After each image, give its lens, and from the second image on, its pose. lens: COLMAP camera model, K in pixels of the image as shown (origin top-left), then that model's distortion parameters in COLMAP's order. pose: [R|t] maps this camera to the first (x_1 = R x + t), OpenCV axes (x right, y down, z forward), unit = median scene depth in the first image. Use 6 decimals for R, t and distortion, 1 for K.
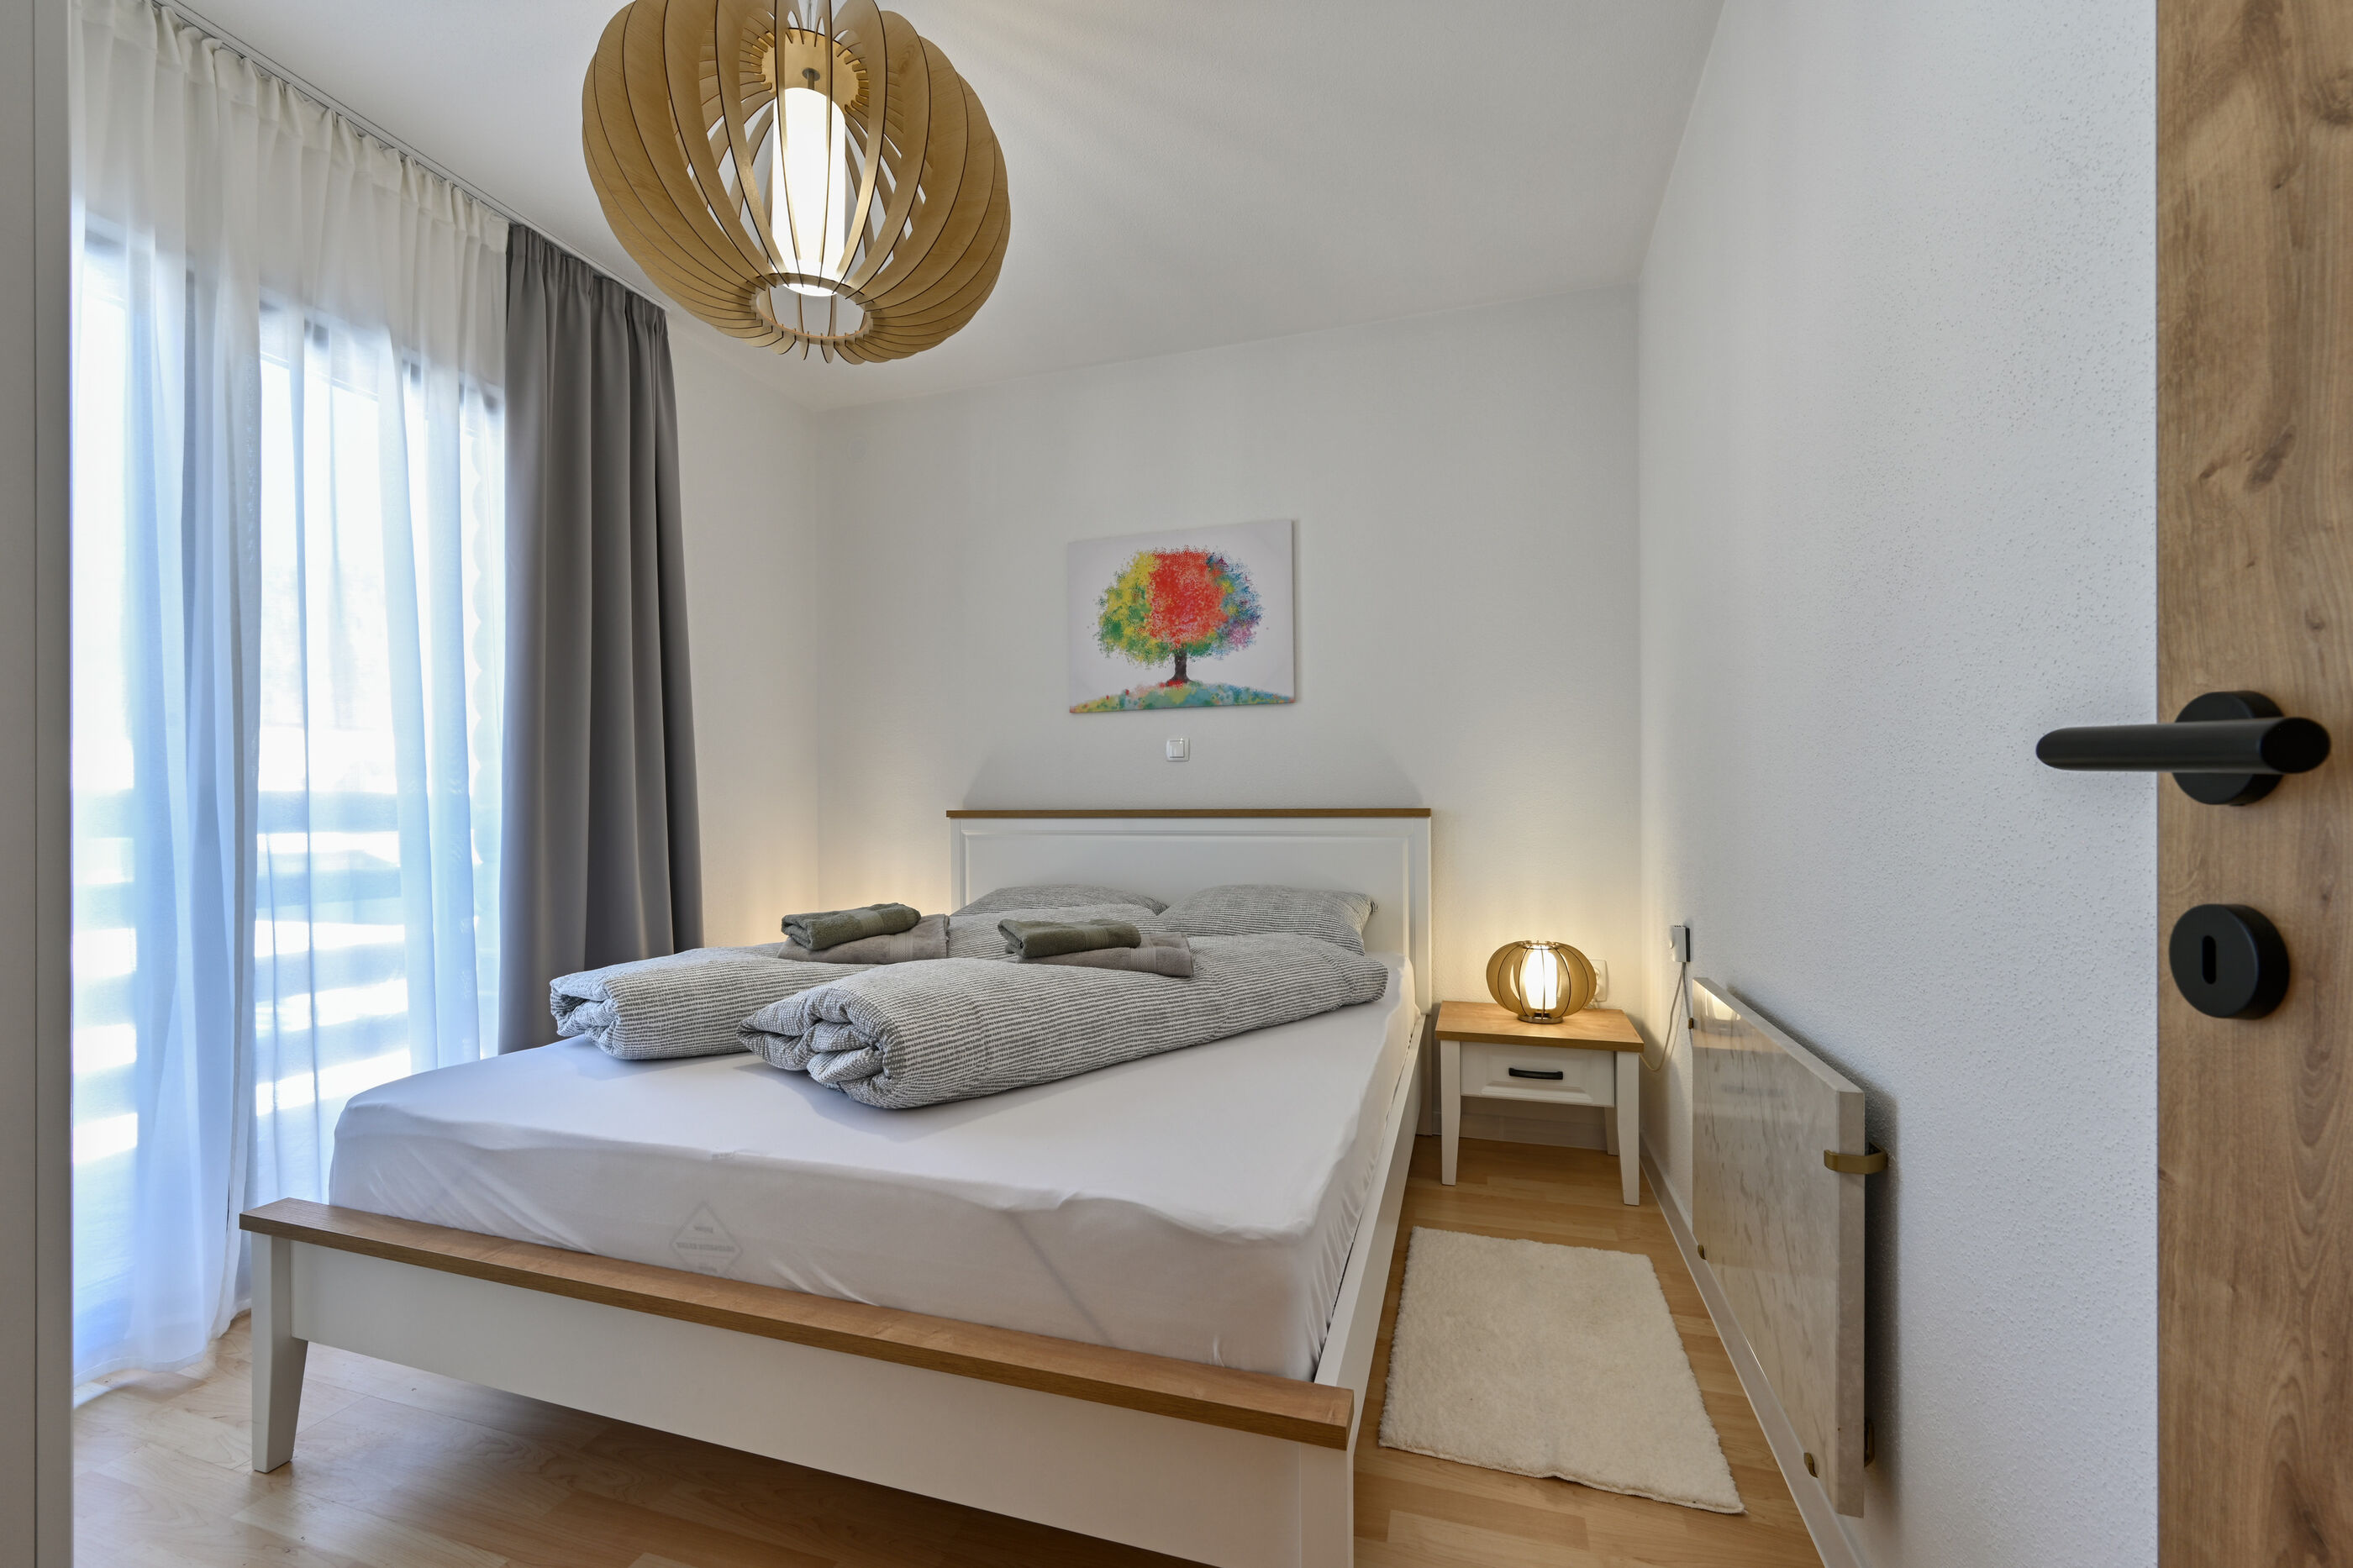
lens RADIAL K [[1014.5, 0, 1176.9], [0, 1014.5, 818.2], [0, 0, 1]] dist [0.000380, 0.000188]
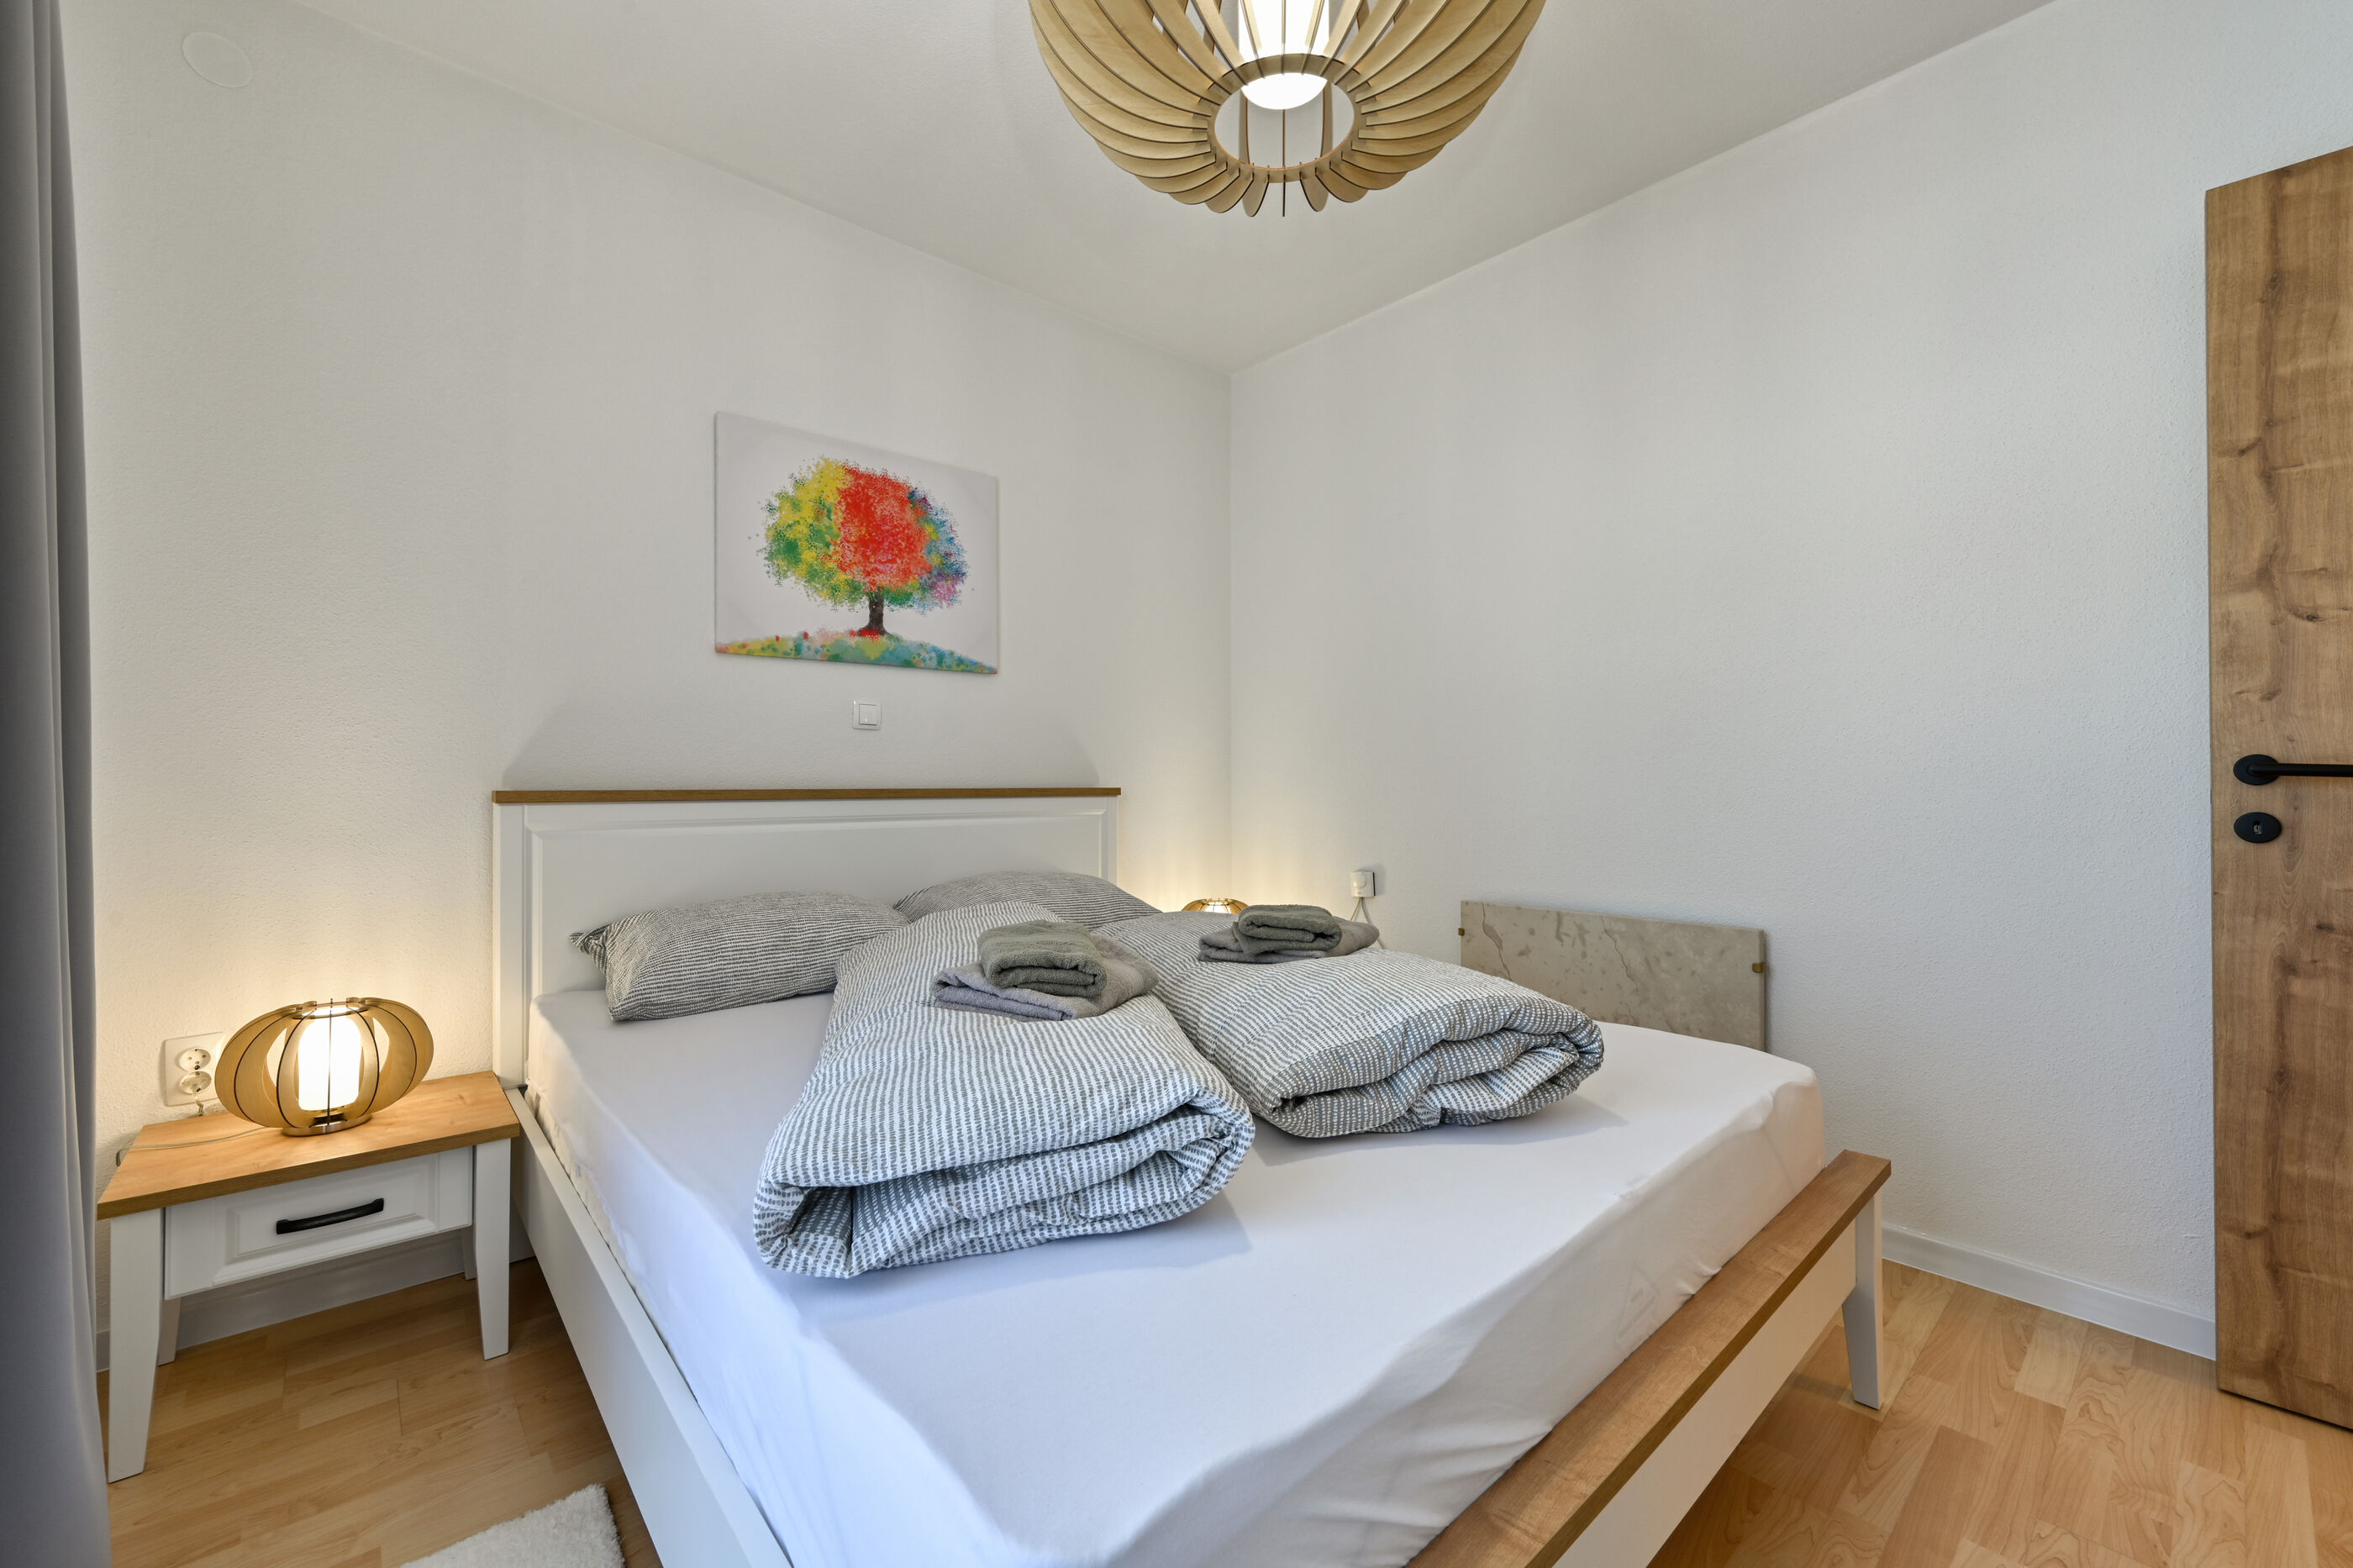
lens RADIAL K [[982.3, 0, 1191.3], [0, 982.3, 790.8], [0, 0, 1]] dist [-0.000867, 0.000370]
pose [[0.468025, -0.002387, 0.883712, -0.578659], [0.009025, 0.999957, -0.002078, -0.003124], [-0.883669, 0.008948, 0.468027, 0.405709]]
